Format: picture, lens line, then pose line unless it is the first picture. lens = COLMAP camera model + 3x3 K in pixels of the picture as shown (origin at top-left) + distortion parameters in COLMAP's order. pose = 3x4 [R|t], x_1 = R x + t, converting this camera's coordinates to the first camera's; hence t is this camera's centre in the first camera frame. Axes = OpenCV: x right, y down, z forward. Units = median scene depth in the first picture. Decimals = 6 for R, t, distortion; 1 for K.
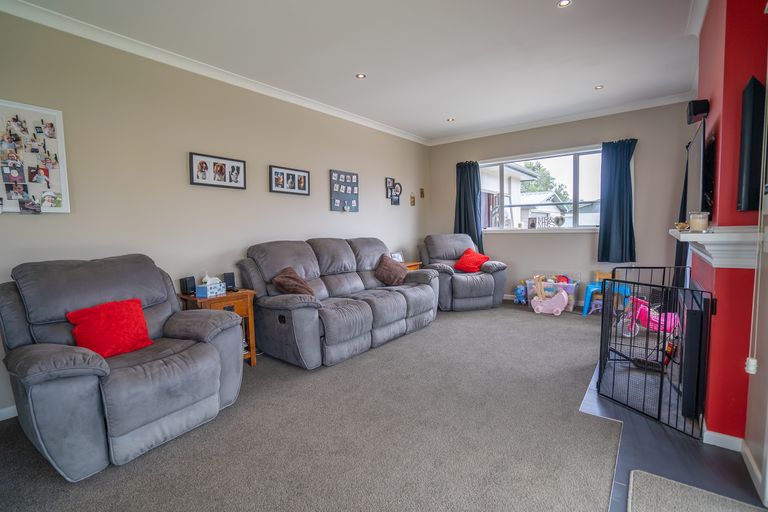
lens RADIAL K [[355.1, 0, 380.4], [0, 355.1, 257.6], [0, 0, 1]] dist [-0.054787, 0.019720]
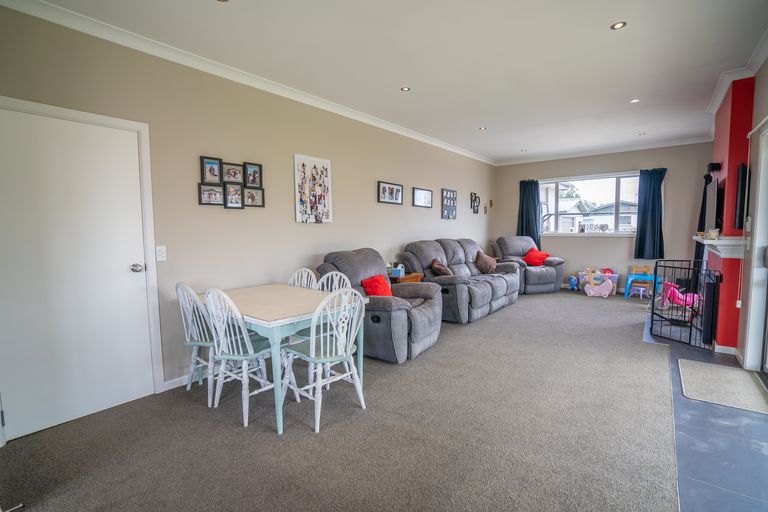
lens RADIAL K [[355.1, 0, 380.4], [0, 355.1, 257.6], [0, 0, 1]] dist [-0.054787, 0.019720]
pose [[0.999799, 0.011000, -0.016778, -0.359751], [-0.010965, 0.999937, 0.002205, 0.017826], [0.016802, -0.002020, 0.999857, -0.378041]]
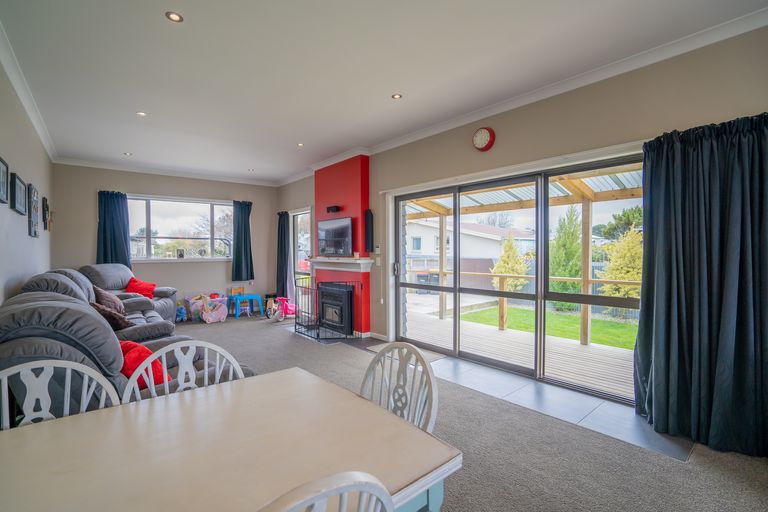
lens RADIAL K [[355.1, 0, 380.4], [0, 355.1, 257.6], [0, 0, 1]] dist [-0.054787, 0.019720]
pose [[0.222676, 0.003805, 0.974885, -0.724130], [0.078304, 0.996692, -0.021776, -0.005928], [-0.971743, 0.081186, 0.221641, 0.083061]]
